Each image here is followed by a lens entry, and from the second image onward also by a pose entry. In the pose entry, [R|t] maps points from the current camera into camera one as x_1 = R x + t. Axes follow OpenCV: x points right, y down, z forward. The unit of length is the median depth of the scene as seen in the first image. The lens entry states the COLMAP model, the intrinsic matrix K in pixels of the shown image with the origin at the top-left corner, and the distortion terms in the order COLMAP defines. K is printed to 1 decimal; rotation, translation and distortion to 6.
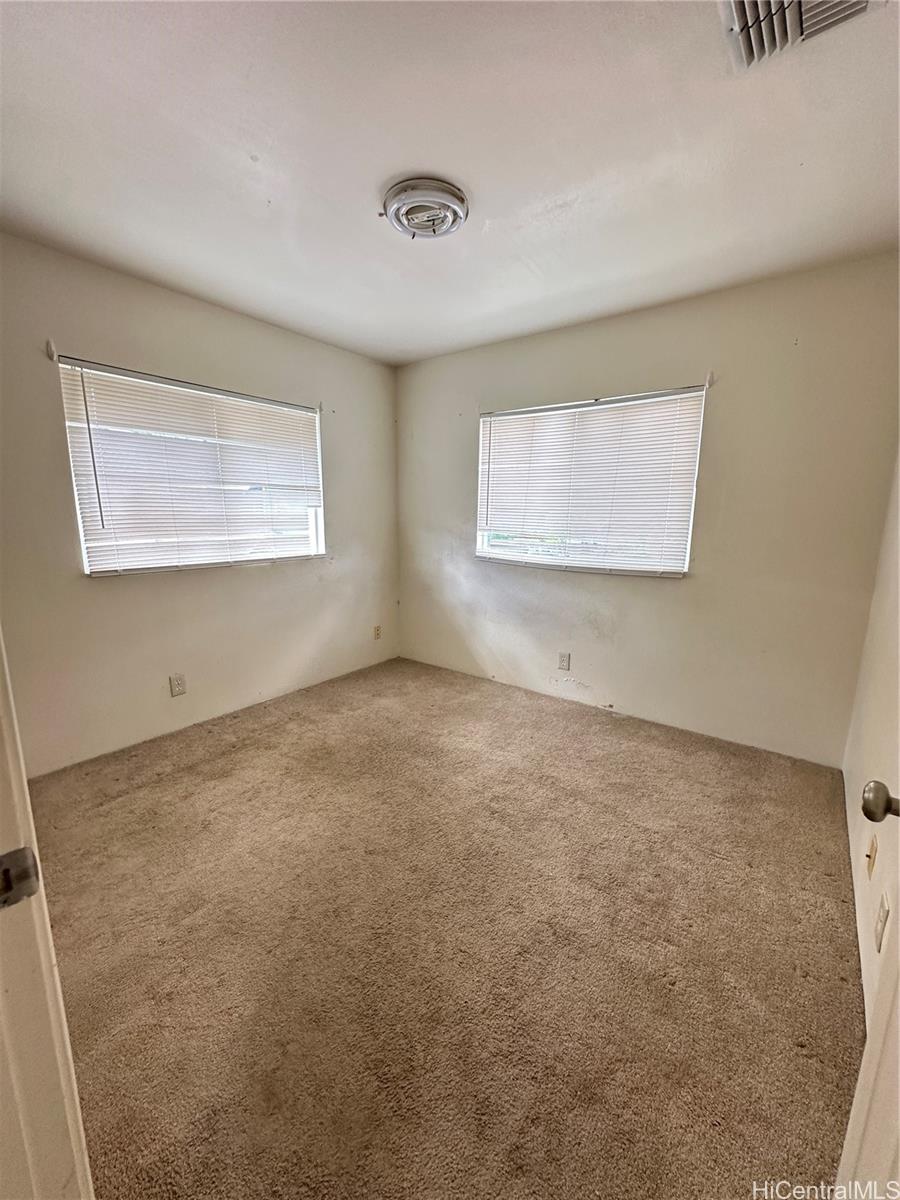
lens RADIAL K [[479.7, 0, 449.7], [0, 479.7, 601.5], [0, 0, 1]] dist [-0.003172, 0.000180]
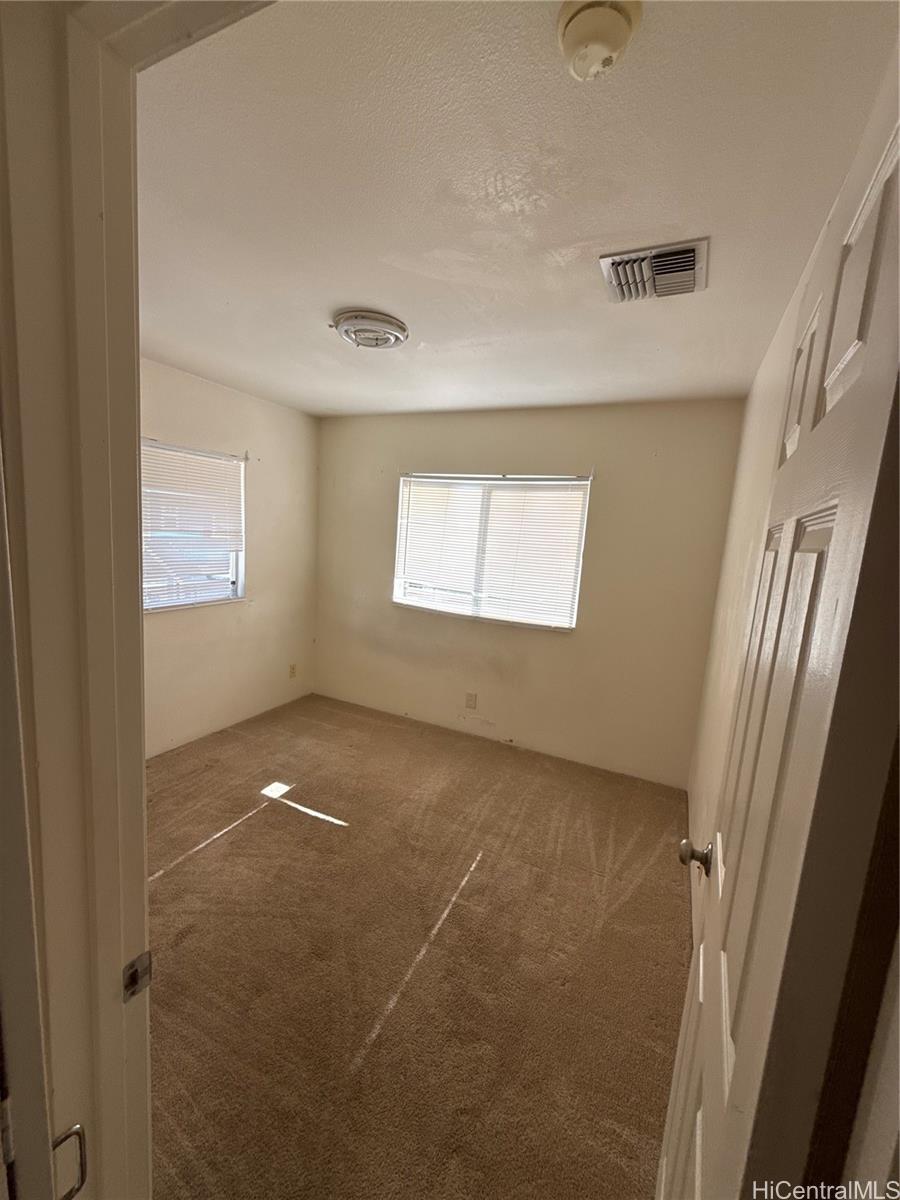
lens RADIAL K [[478.4, 0, 450.8], [0, 478.4, 598.6], [0, 0, 1]] dist [0.001254, -0.000020]
pose [[0.977194, 0.027081, 0.210613, -0.055981], [-0.019597, 0.999103, -0.037540, -0.079117], [-0.211441, 0.032557, 0.976848, -0.097223]]
